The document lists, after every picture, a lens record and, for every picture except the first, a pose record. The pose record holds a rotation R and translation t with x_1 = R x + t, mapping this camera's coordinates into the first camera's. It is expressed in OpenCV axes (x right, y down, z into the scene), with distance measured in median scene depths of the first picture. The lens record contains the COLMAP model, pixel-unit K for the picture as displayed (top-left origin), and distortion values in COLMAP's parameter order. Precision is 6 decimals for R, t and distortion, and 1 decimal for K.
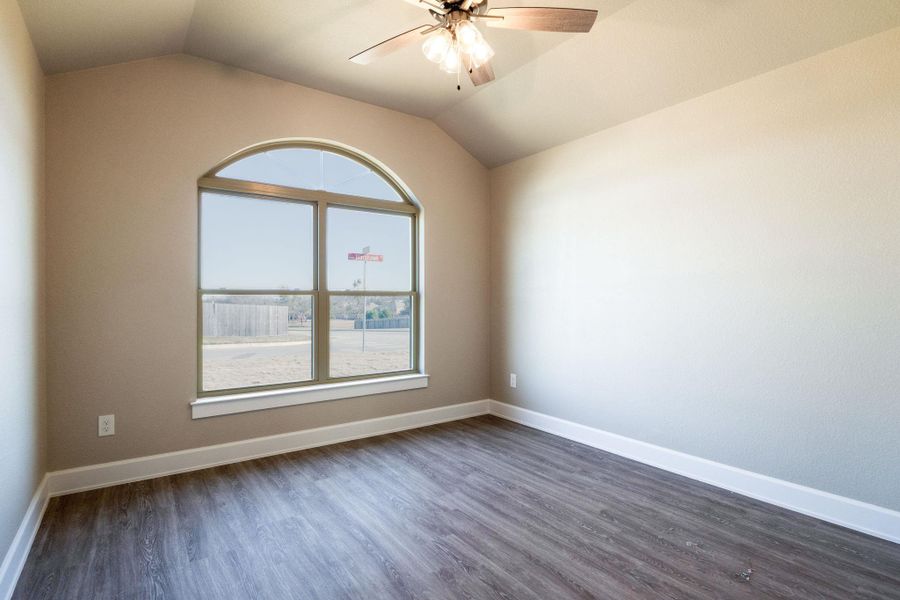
lens RADIAL K [[425.1, 0, 451.0], [0, 425.1, 300.0], [0, 0, 1]] dist [-0.002381, -0.000239]
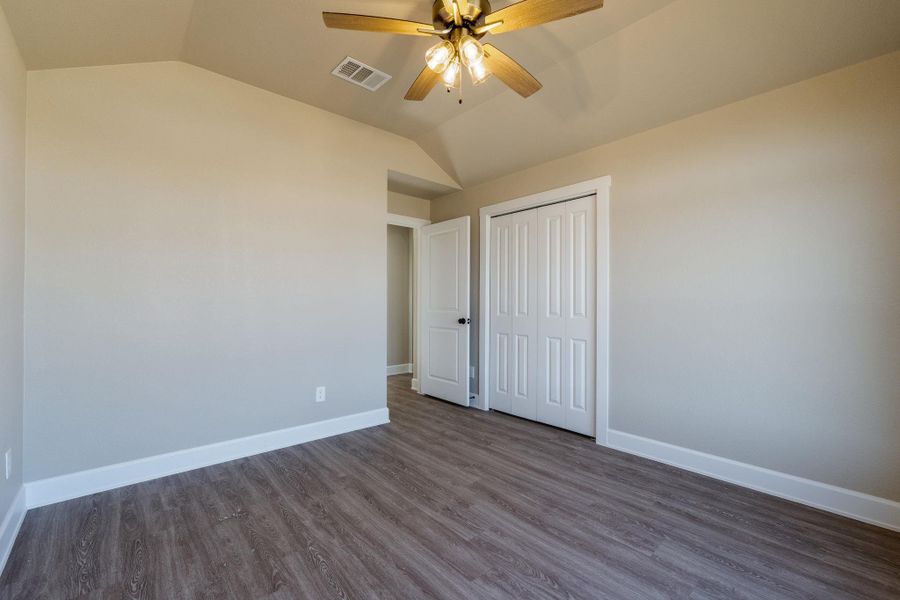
lens RADIAL K [[425.1, 0, 451.0], [0, 425.1, 300.0], [0, 0, 1]] dist [-0.002381, -0.000239]
pose [[-0.994312, -0.002686, -0.106468, 0.151254], [-0.001989, 0.999976, -0.006653, -0.001968], [0.106483, -0.006403, -0.994294, 2.019240]]
